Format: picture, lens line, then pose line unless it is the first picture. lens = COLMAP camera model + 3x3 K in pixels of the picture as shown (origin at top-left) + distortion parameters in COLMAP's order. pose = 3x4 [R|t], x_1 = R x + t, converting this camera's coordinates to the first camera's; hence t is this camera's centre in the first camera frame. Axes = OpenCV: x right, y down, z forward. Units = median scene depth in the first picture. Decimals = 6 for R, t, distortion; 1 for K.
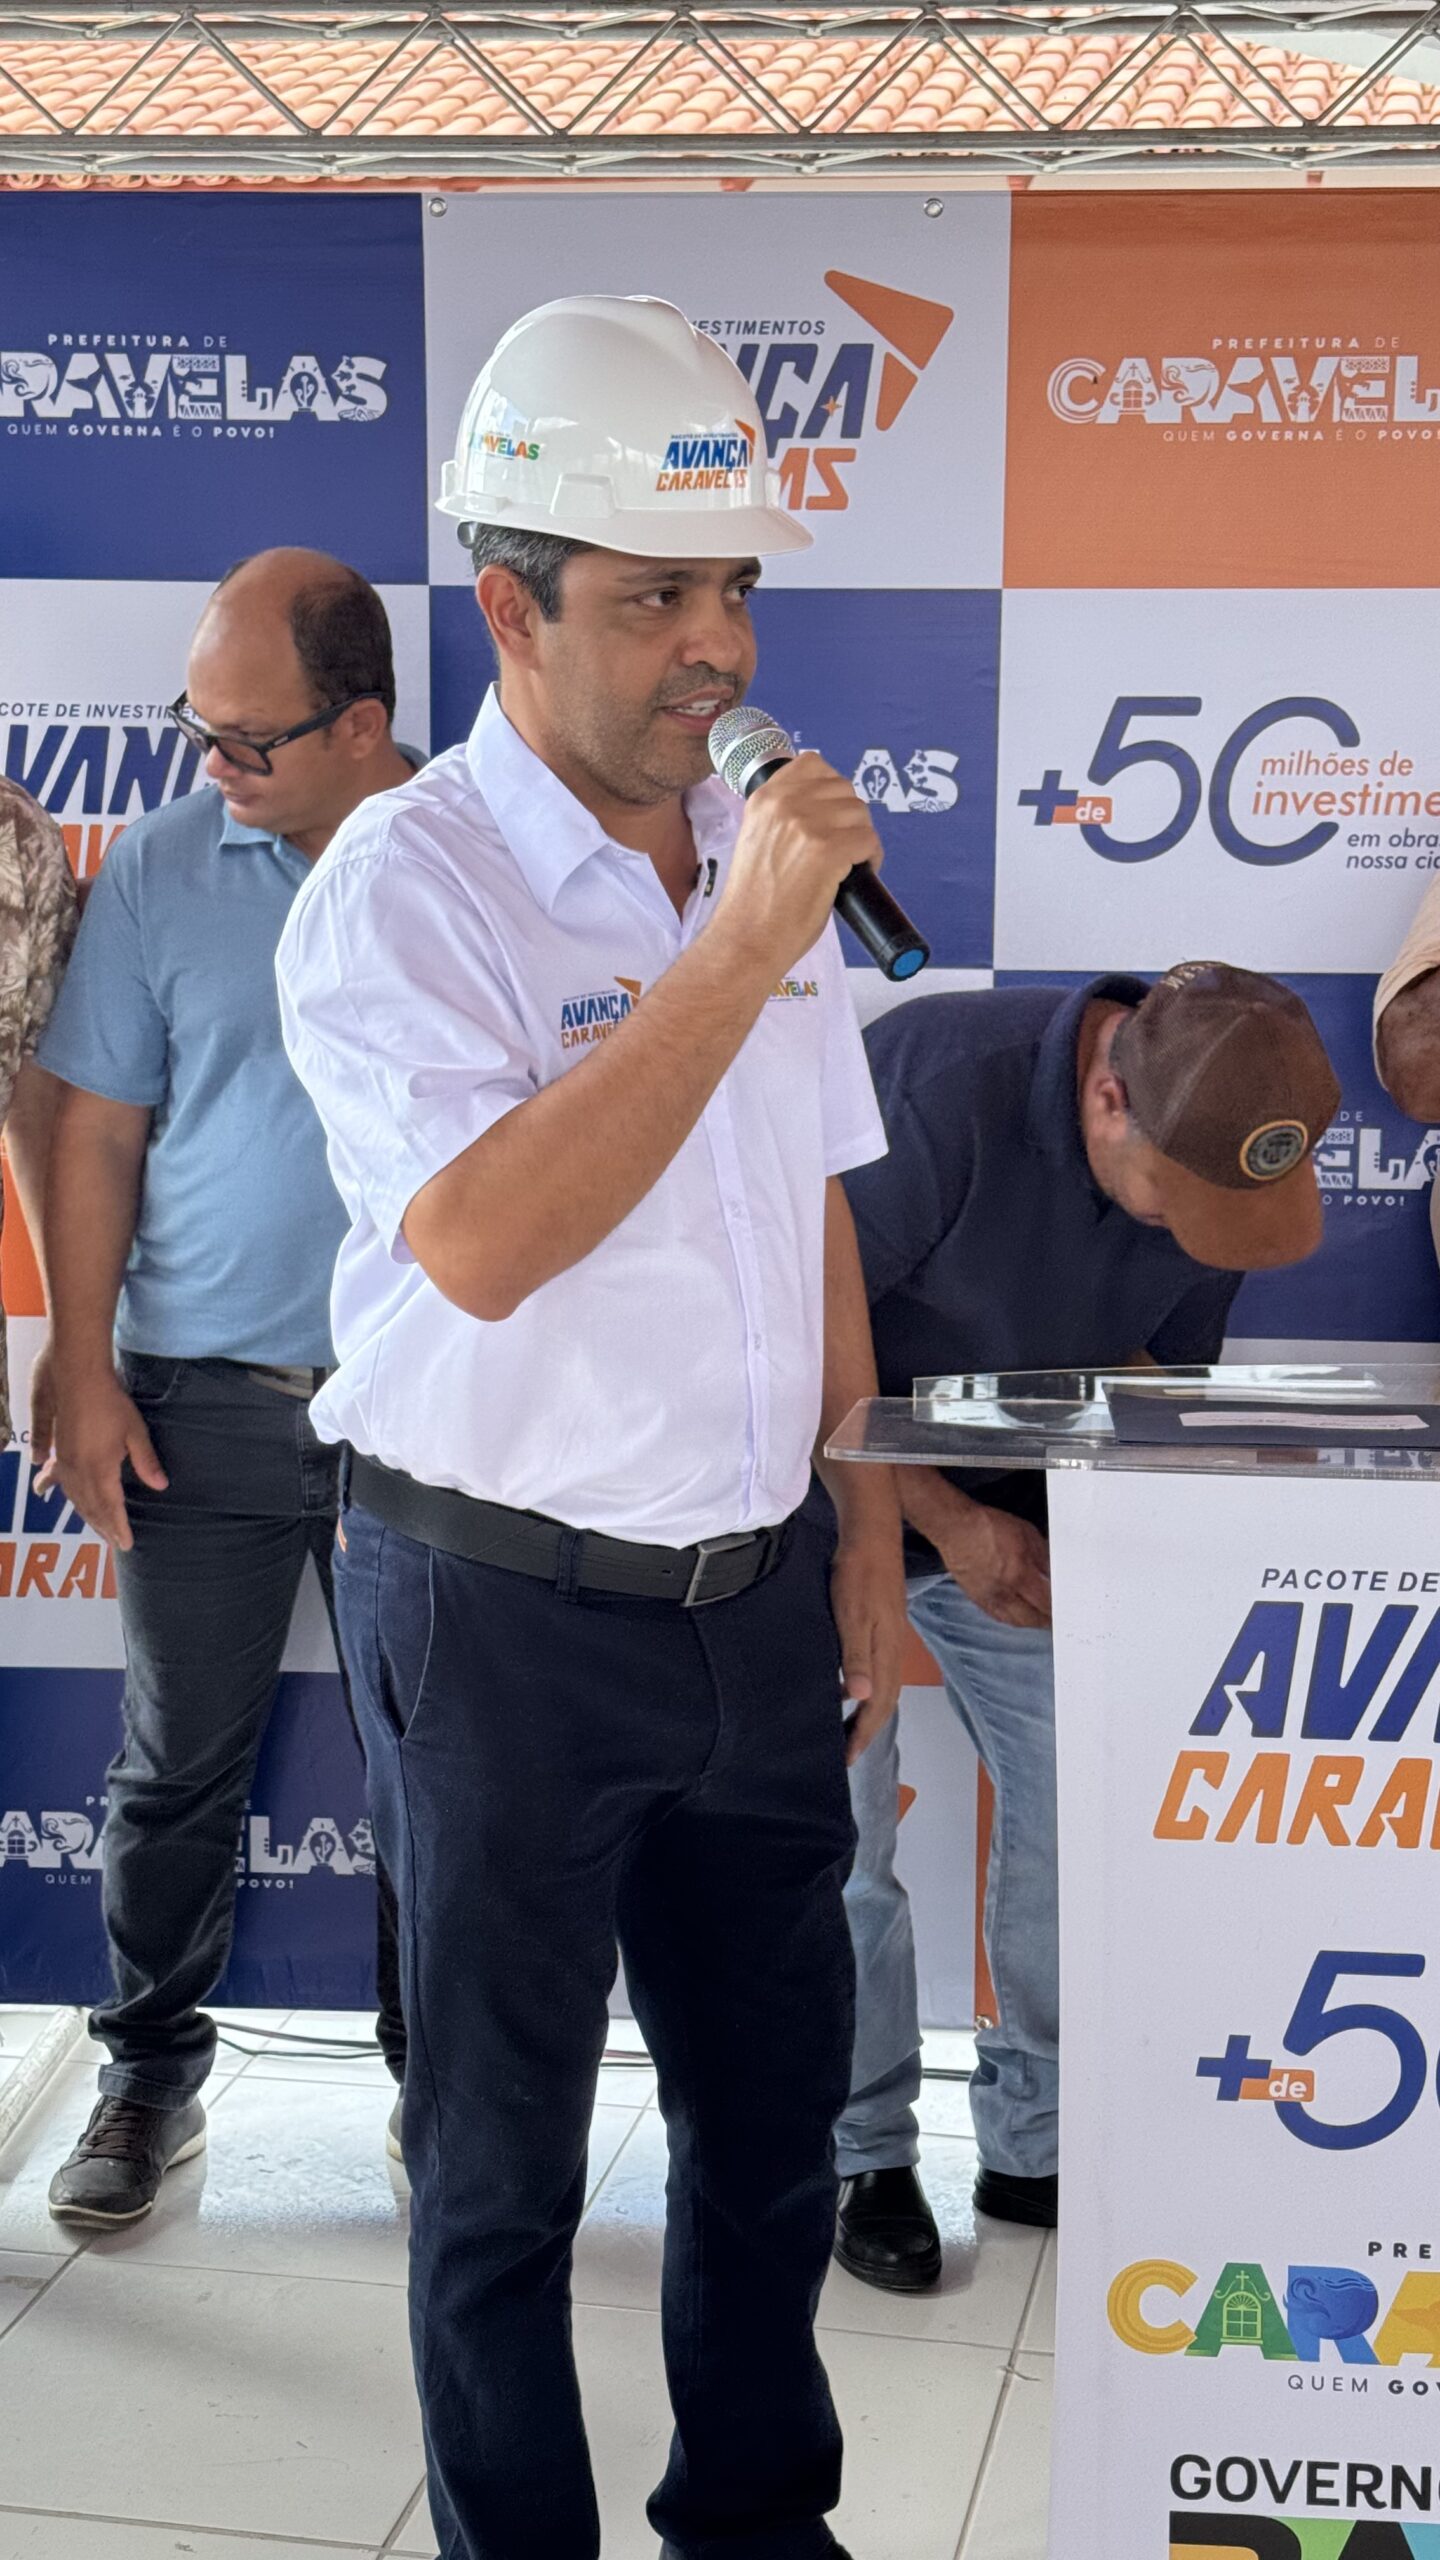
lens RADIAL K [[3560.7, 0, 742.2], [0, 3560.7, 1281.2], [0, 0, 1]] dist [0.176158, -0.314541]
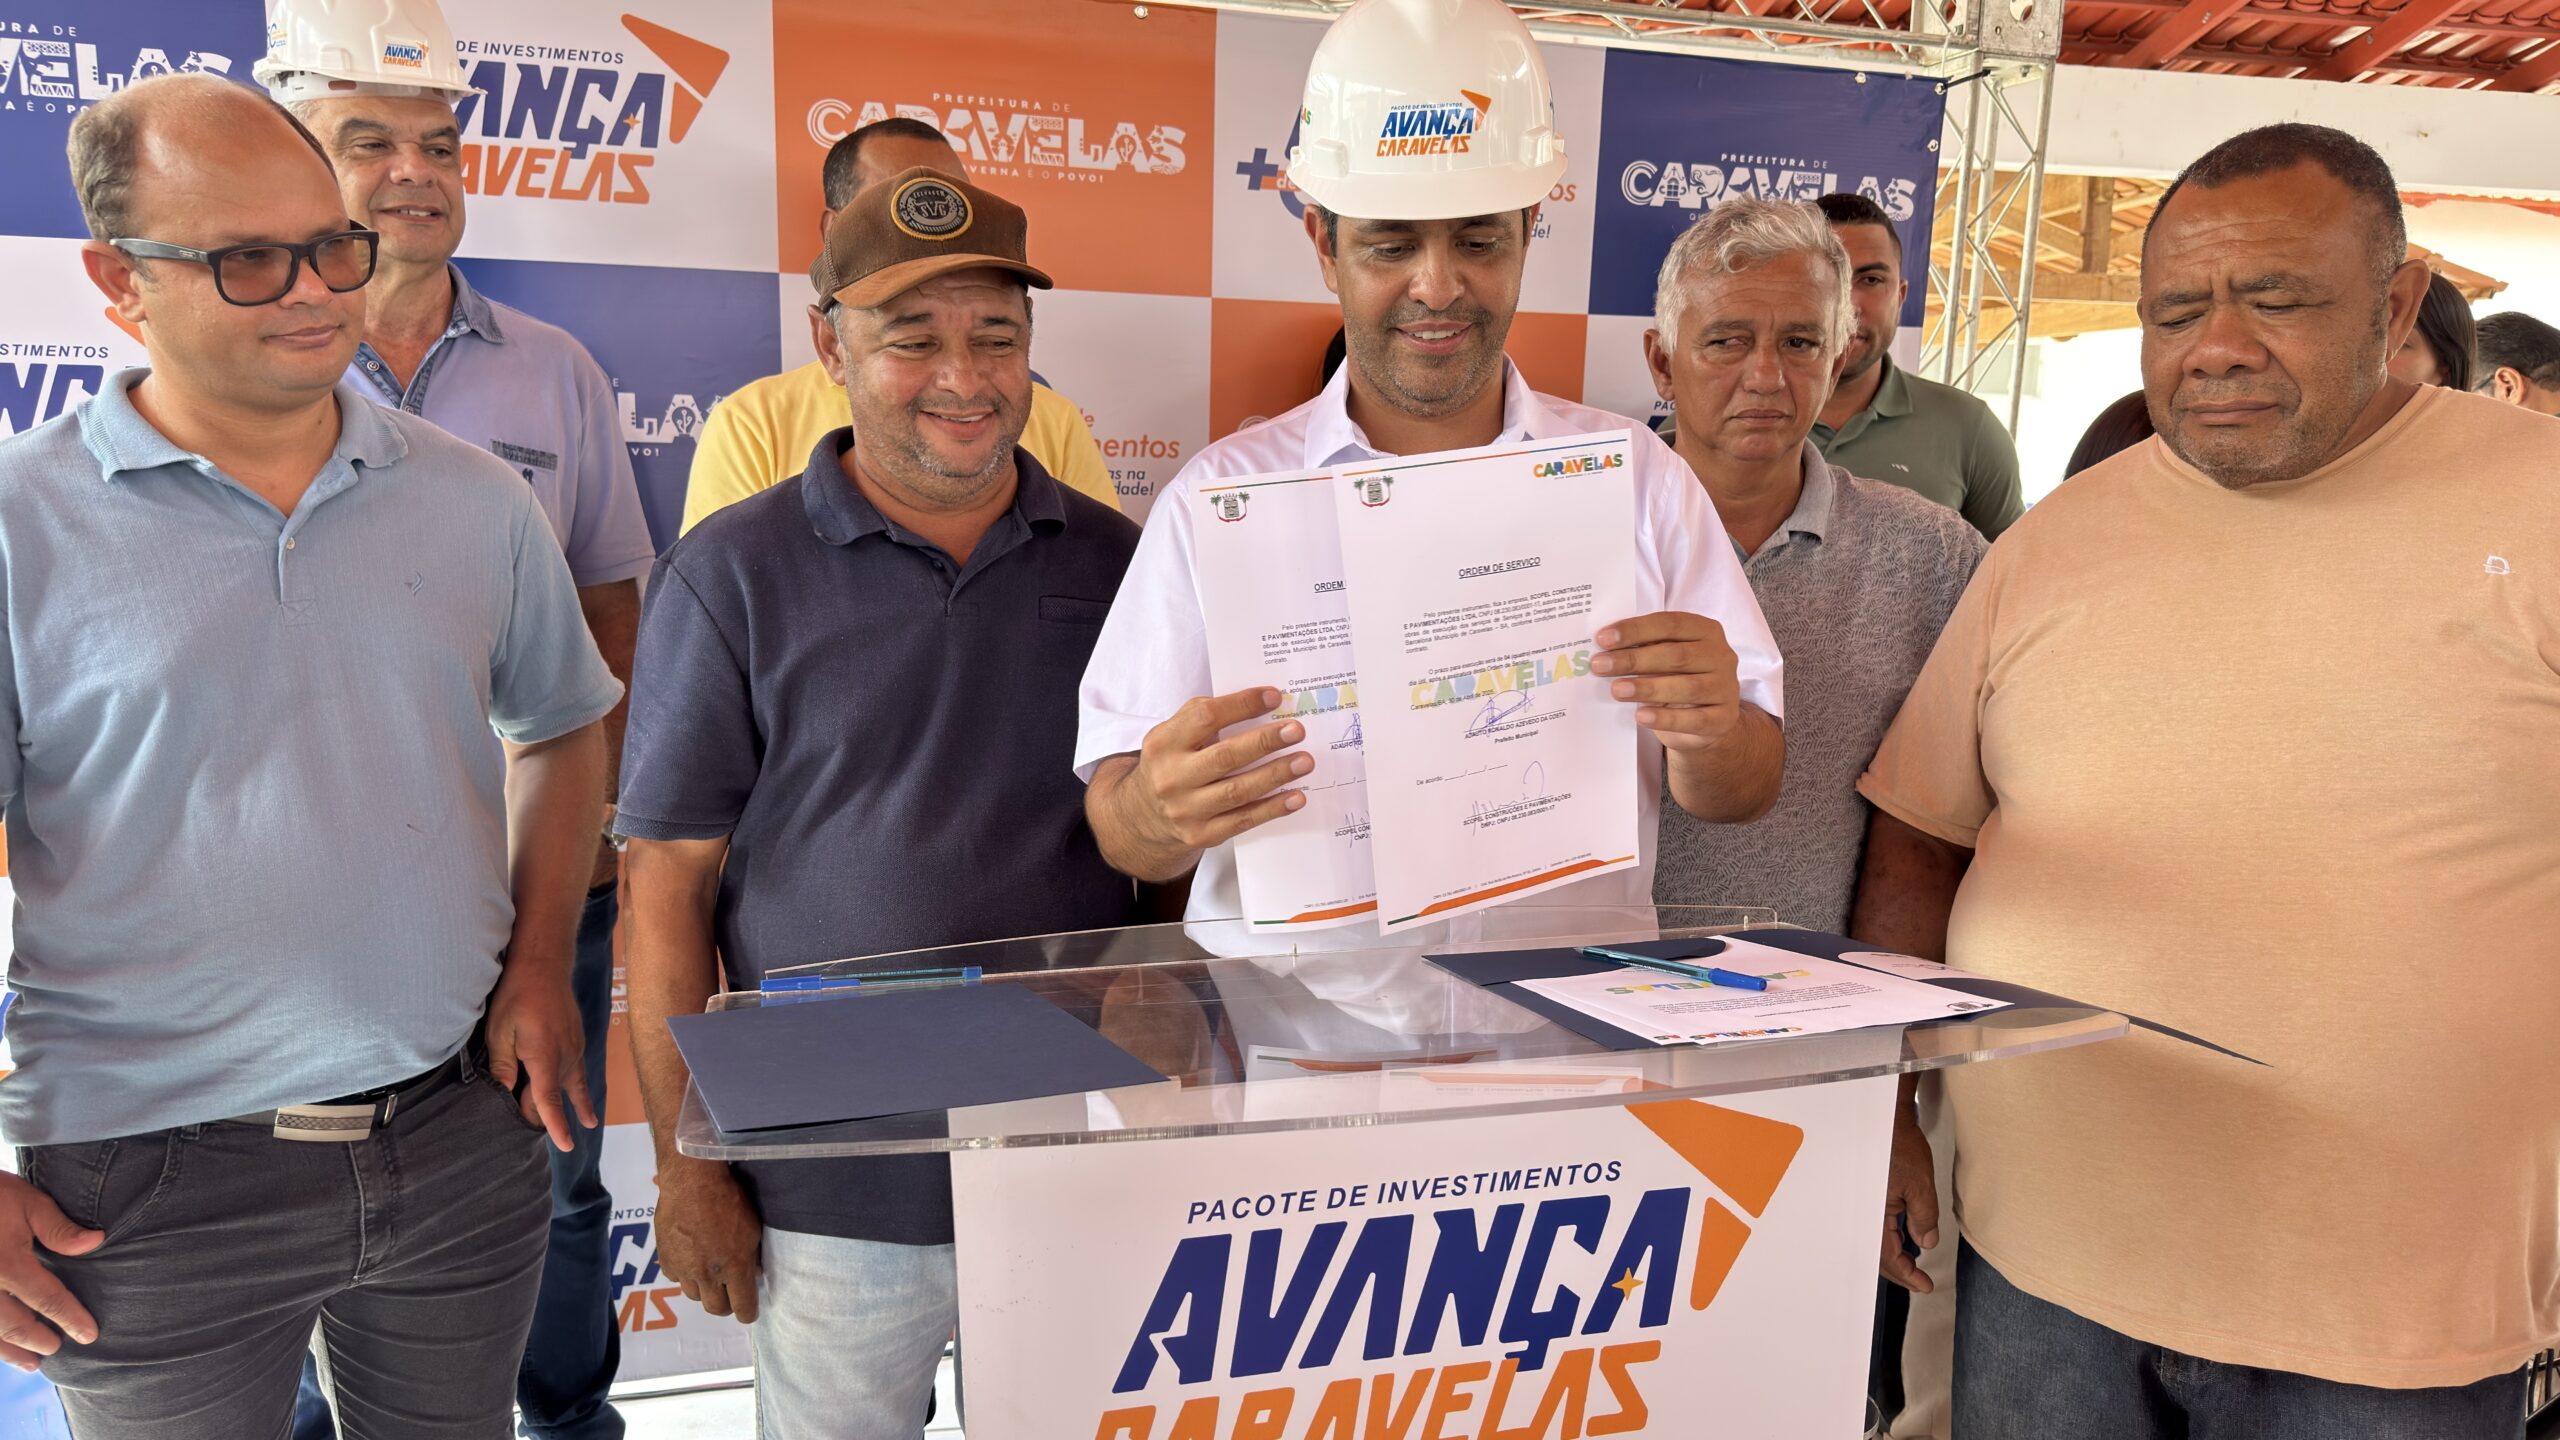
lens RADIAL K [[1803.9, 0, 1296.5], [0, 1803.9, 716.4], [0, 0, 1]] dist [0.208875, -0.501631]
pose [[0.934129, -0.039137, 0.354784, 0.005369], [0.041472, 0.999139, 0.001026, -0.025828], [-0.354519, 0.013755, 0.934948, 0.318556]]
